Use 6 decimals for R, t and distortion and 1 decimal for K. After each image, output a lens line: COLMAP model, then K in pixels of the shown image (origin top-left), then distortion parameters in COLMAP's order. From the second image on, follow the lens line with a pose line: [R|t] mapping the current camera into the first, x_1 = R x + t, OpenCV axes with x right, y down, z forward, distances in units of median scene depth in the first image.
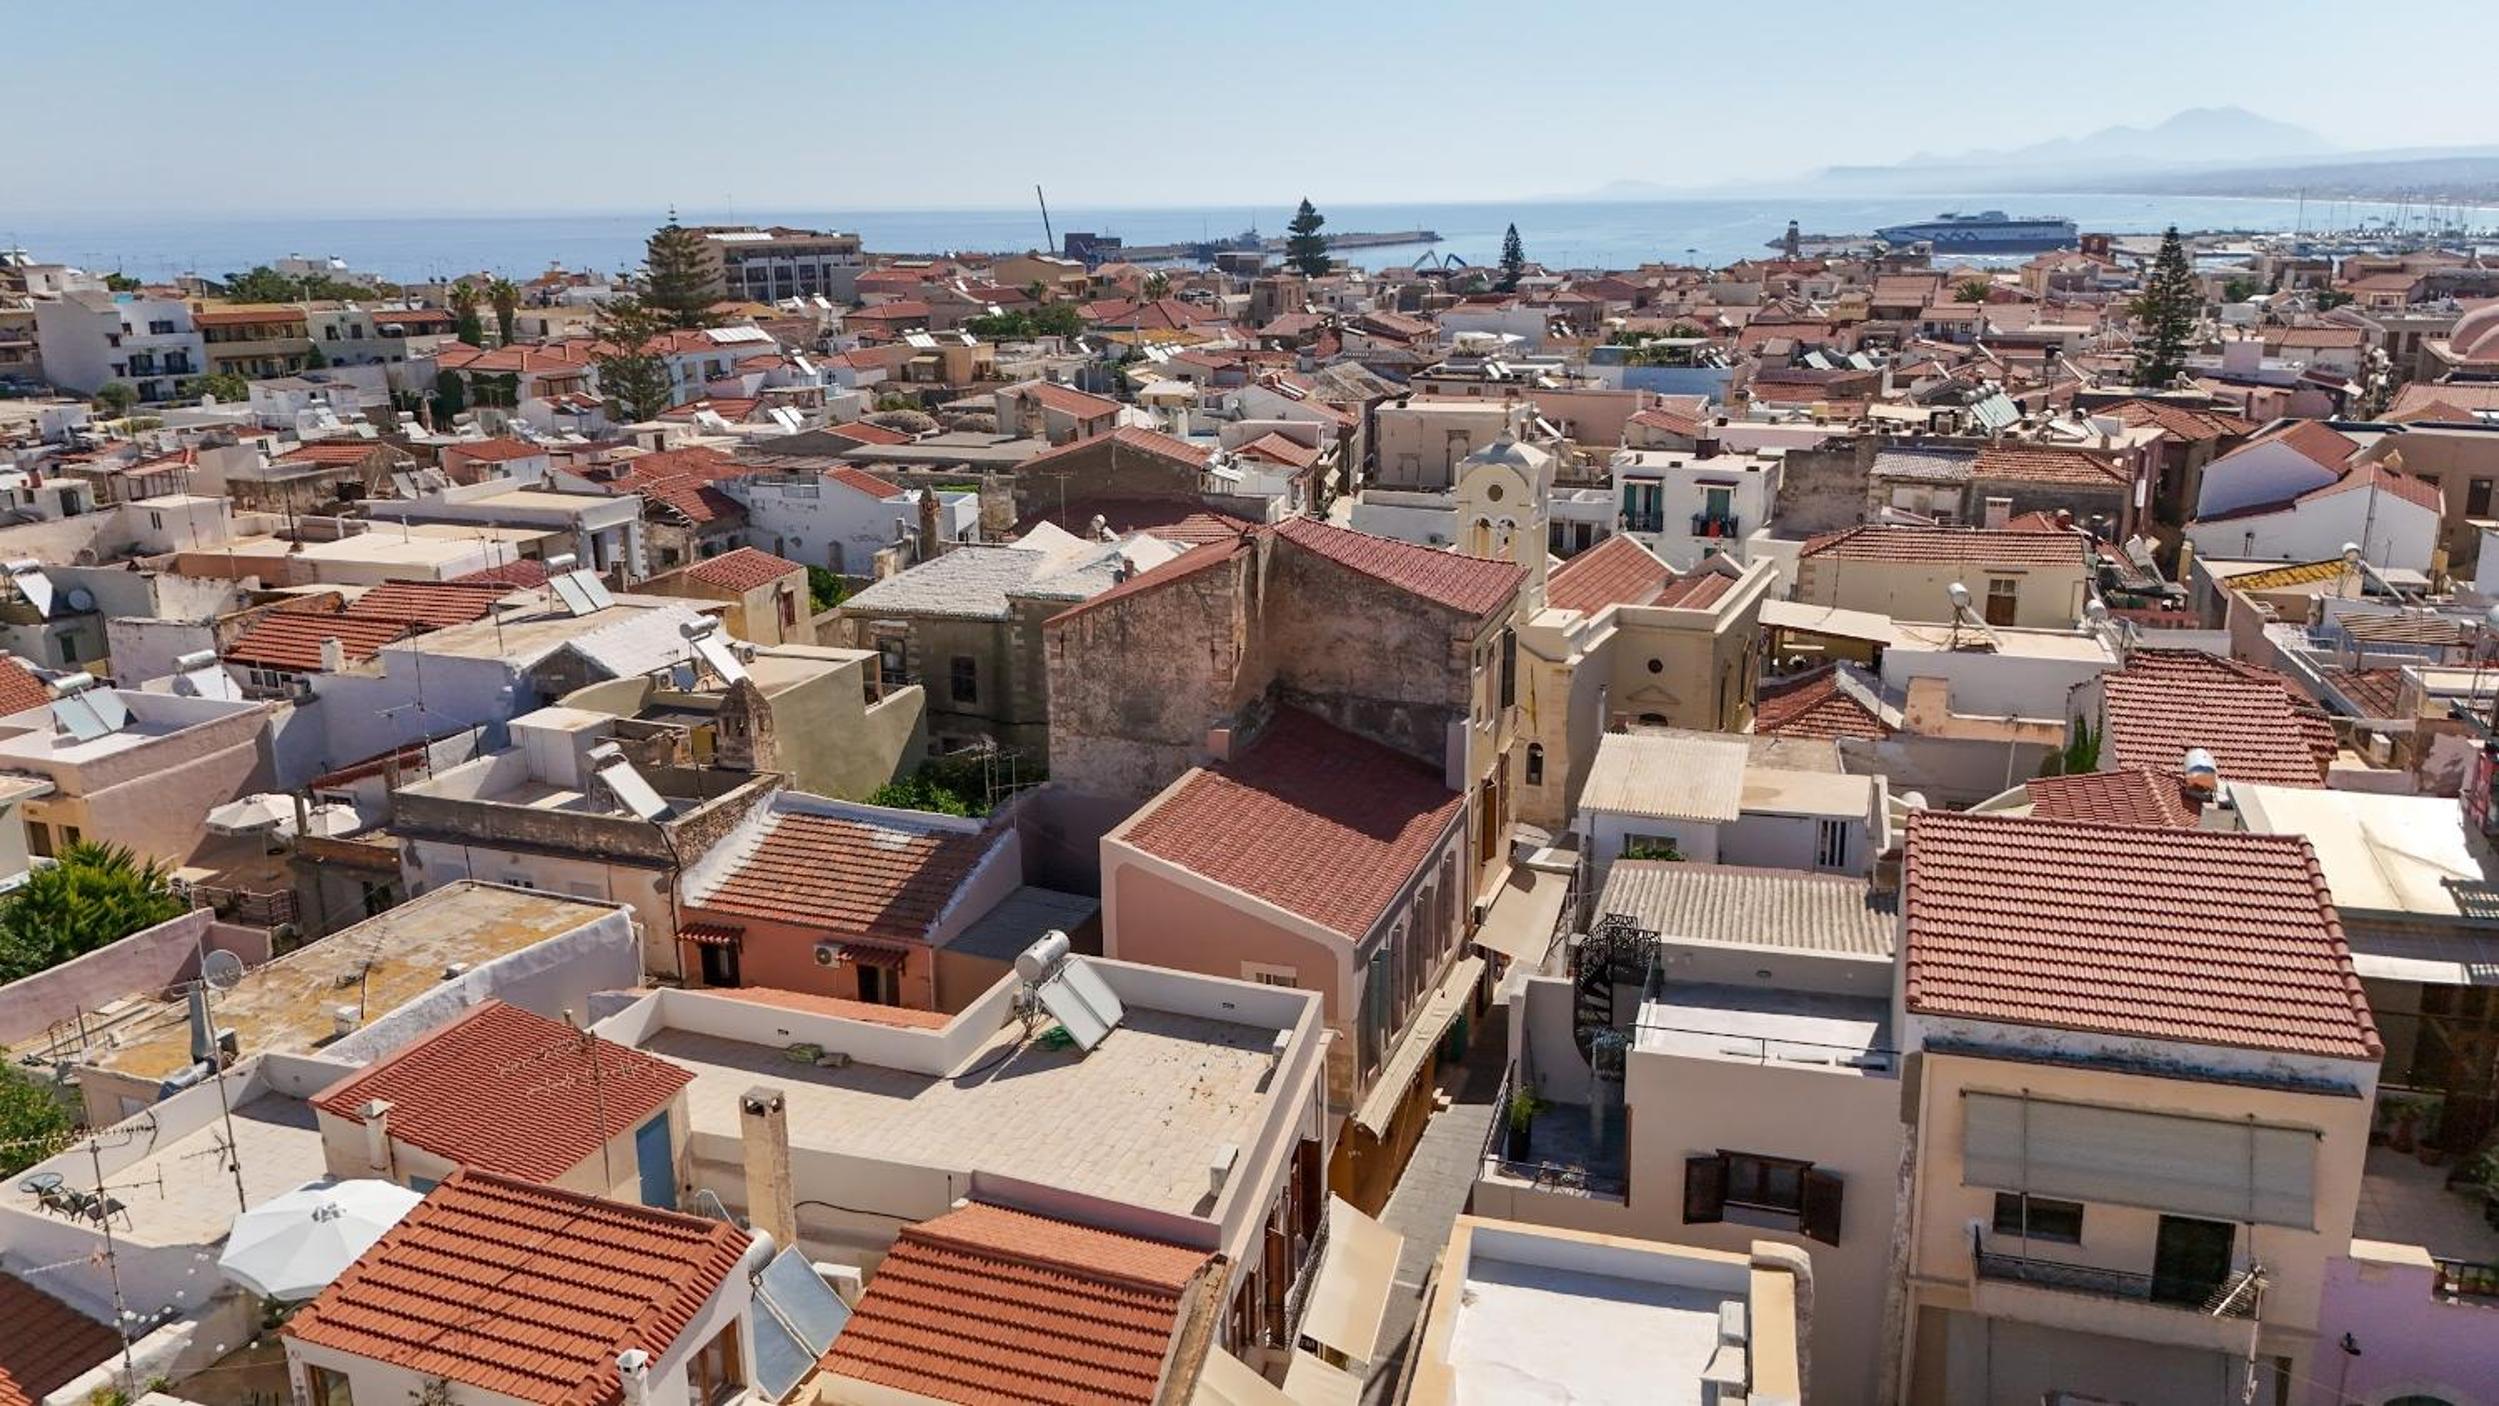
lens RADIAL K [[1835.8, 0, 1275.2], [0, 1835.8, 702.0], [0, 0, 1]] dist [0.068693, -0.076622]
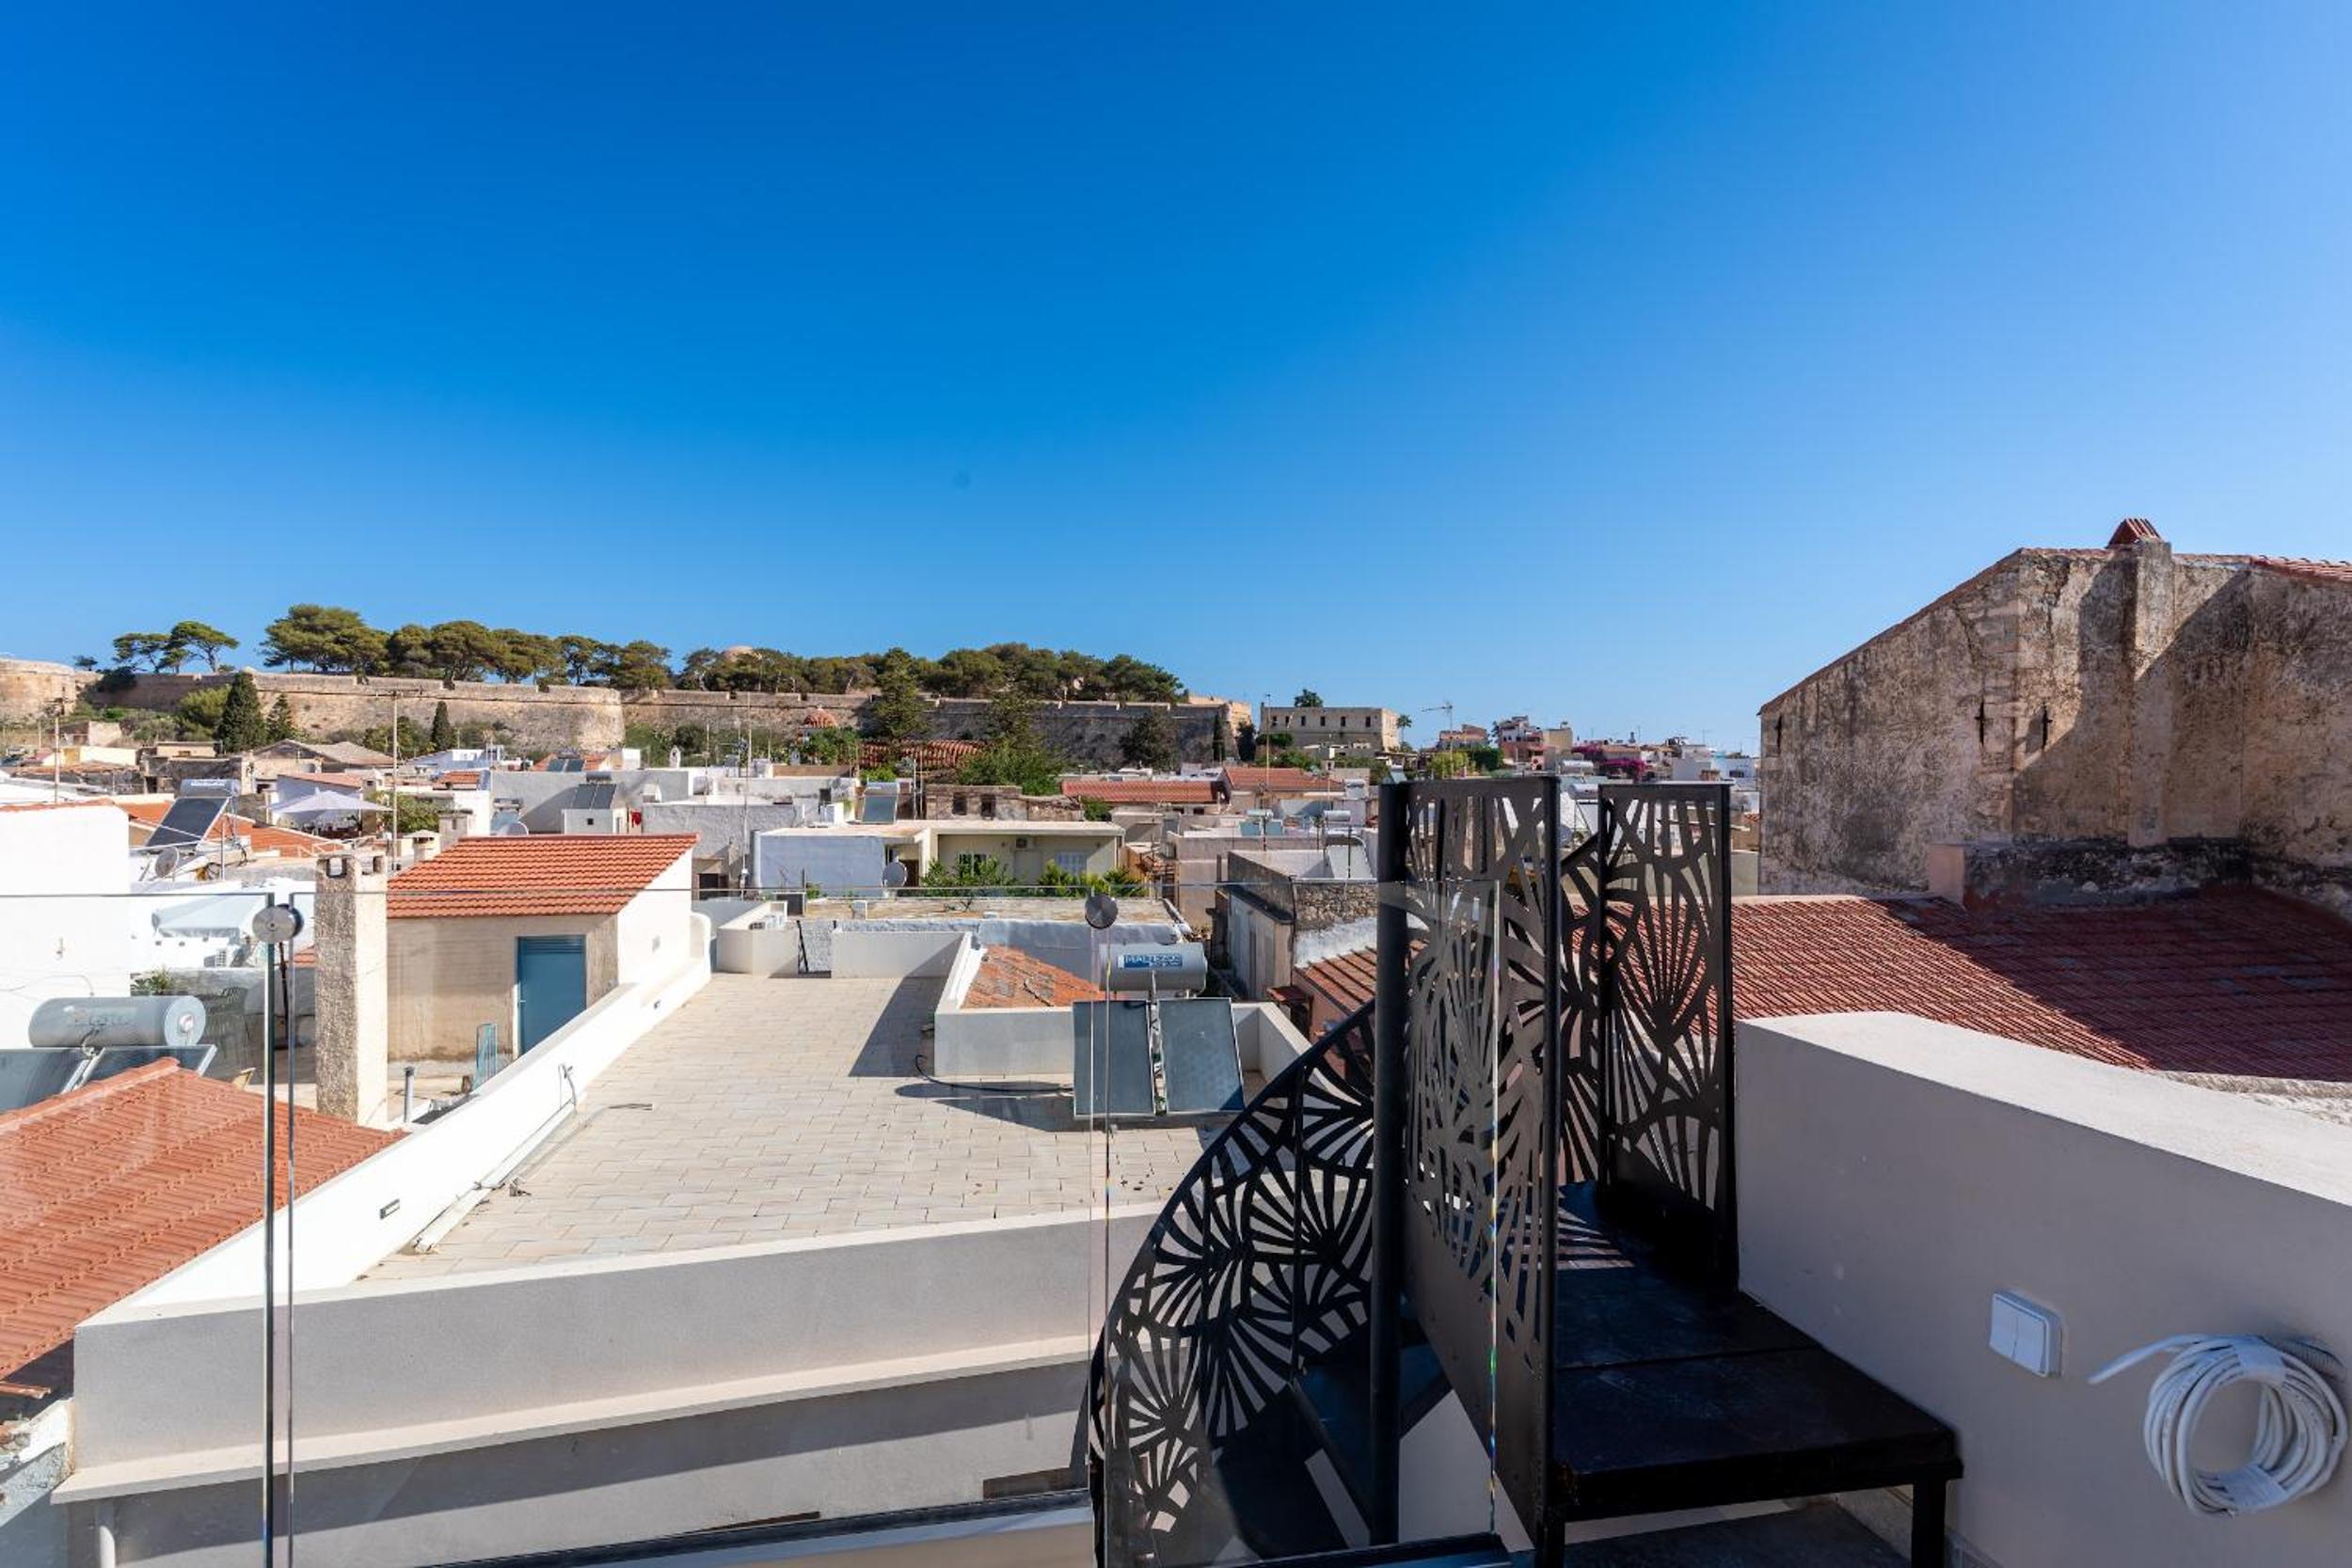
lens RADIAL K [[1114.9, 0, 1174.1], [0, 1114.9, 782.8], [0, 0, 1]] dist [0.003024, -0.000603]
pose [[0.462659, 0.025919, -0.886158, 0.156425], [-0.242802, 0.965058, -0.098539, 0.085602], [0.852640, 0.260751, 0.452786, 0.617593]]
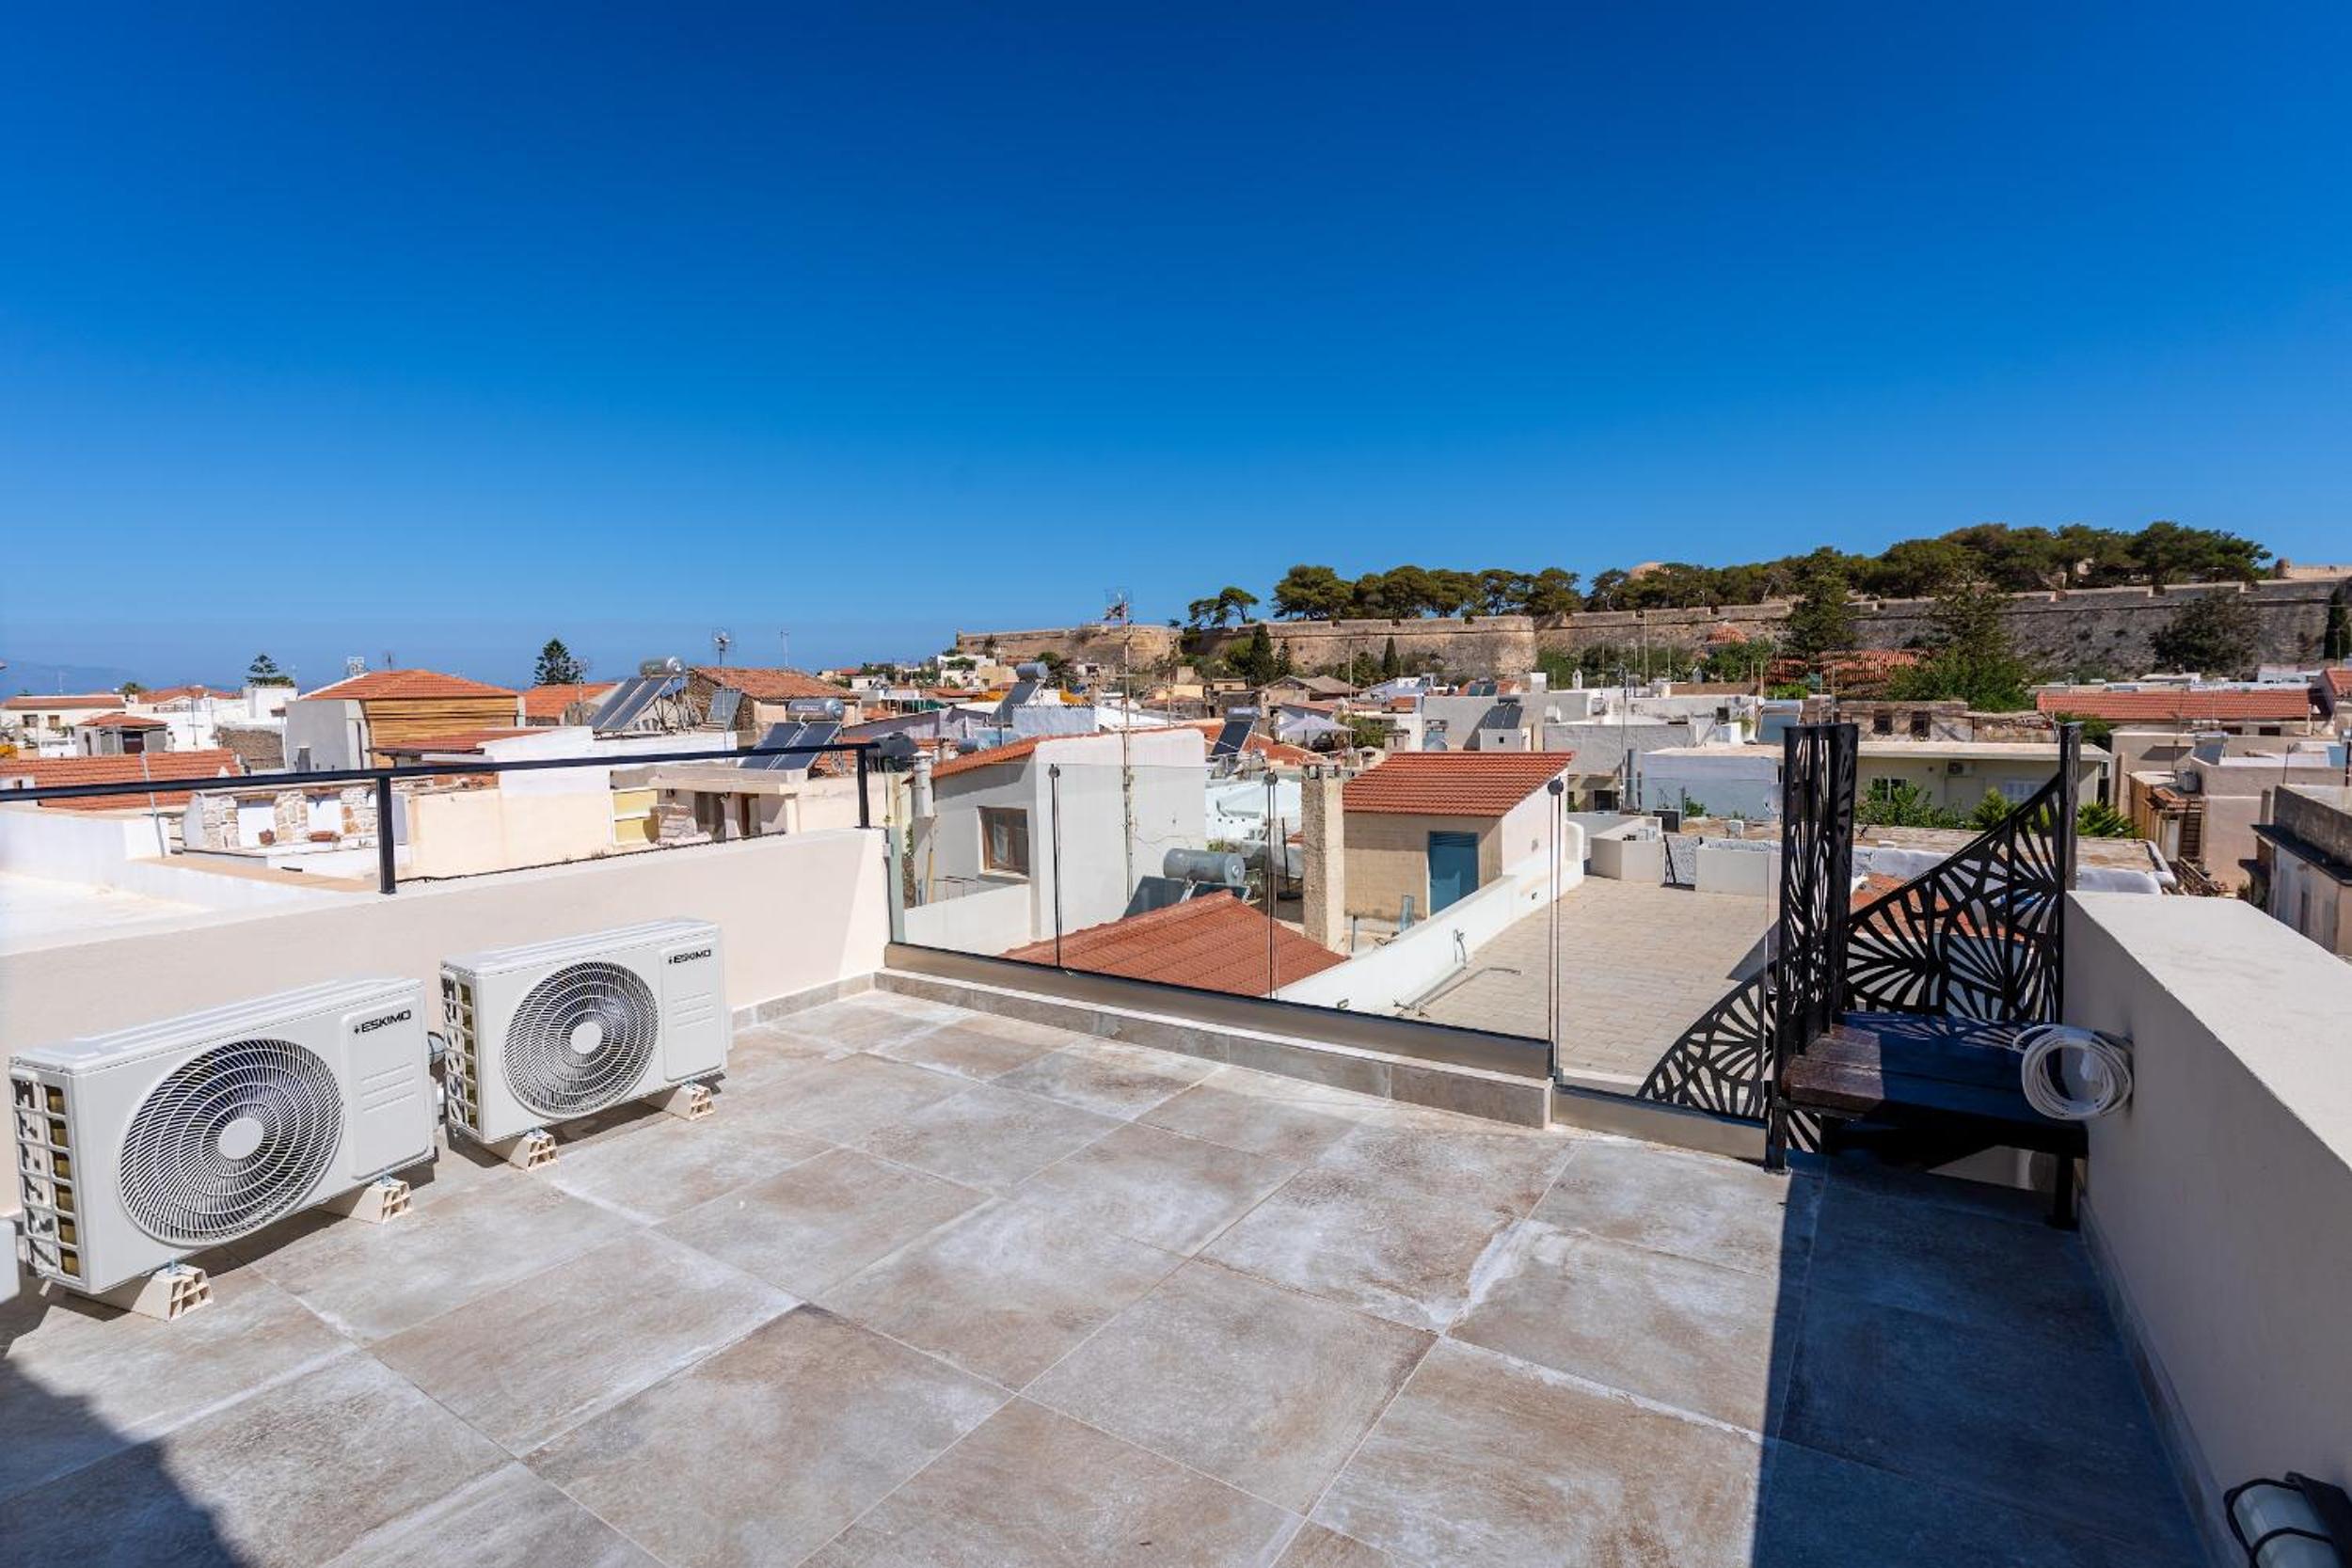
lens RADIAL K [[1114.9, 0, 1178.9], [0, 1114.9, 769.8], [0, 0, 1]] dist [0.003024, -0.000603]
pose [[-0.283844, 0.082381, -0.955325, 0.199778], [-0.226338, 0.962393, 0.150239, 0.080522], [0.931774, 0.258870, -0.254524, 0.626290]]
